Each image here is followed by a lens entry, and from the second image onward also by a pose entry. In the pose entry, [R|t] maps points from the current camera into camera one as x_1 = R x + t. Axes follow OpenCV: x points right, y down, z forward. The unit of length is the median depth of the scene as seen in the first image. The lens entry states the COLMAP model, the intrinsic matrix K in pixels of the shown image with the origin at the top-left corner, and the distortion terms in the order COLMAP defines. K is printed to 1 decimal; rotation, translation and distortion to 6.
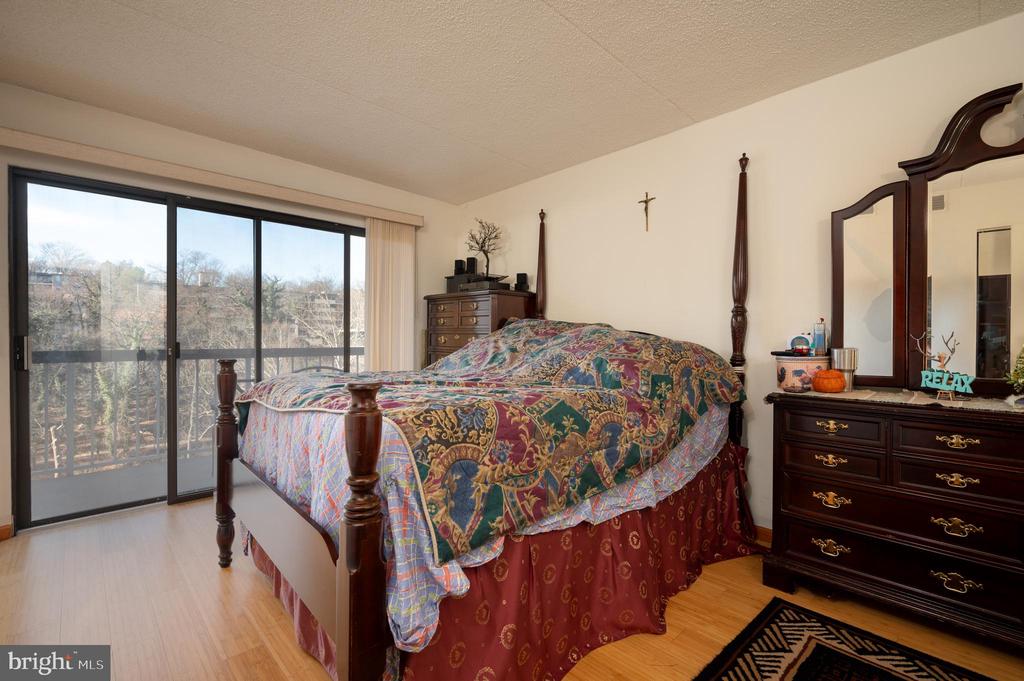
lens RADIAL K [[454.6, 0, 518.2], [0, 454.6, 341.9], [0, 0, 1]] dist [-0.001671, -0.000214]
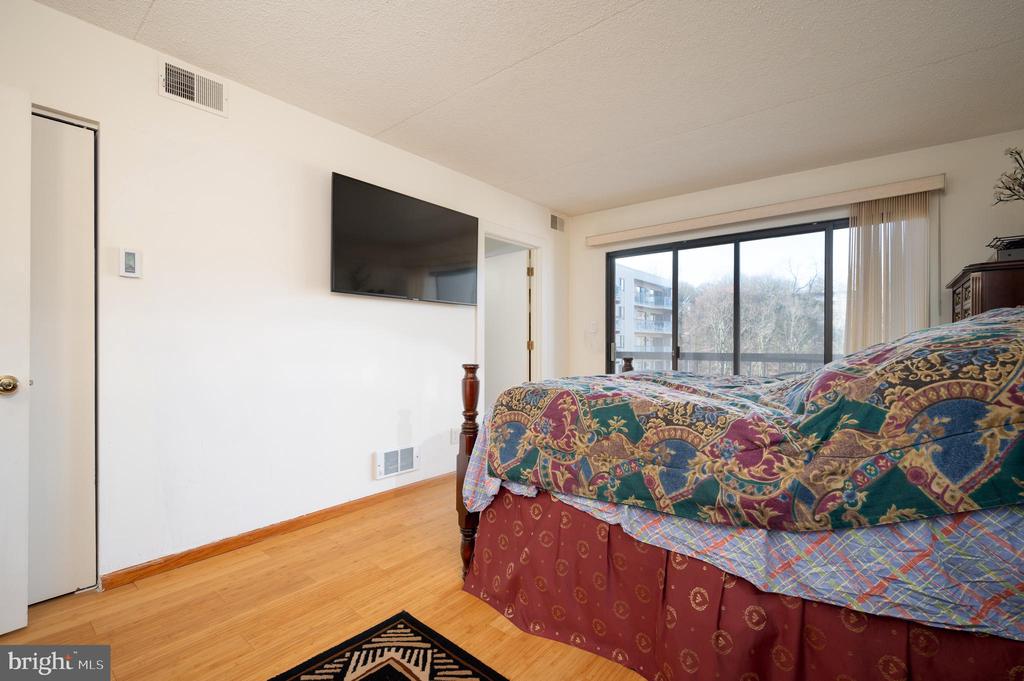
lens RADIAL K [[460.2, 0, 516.9], [0, 460.2, 346.1], [0, 0, 1]] dist [-0.001644, -0.000382]
pose [[0.102590, -0.002085, -0.994722, 1.142947], [-0.008646, 0.999958, -0.002988, 0.009571], [0.994686, 0.008907, 0.102567, 0.684527]]
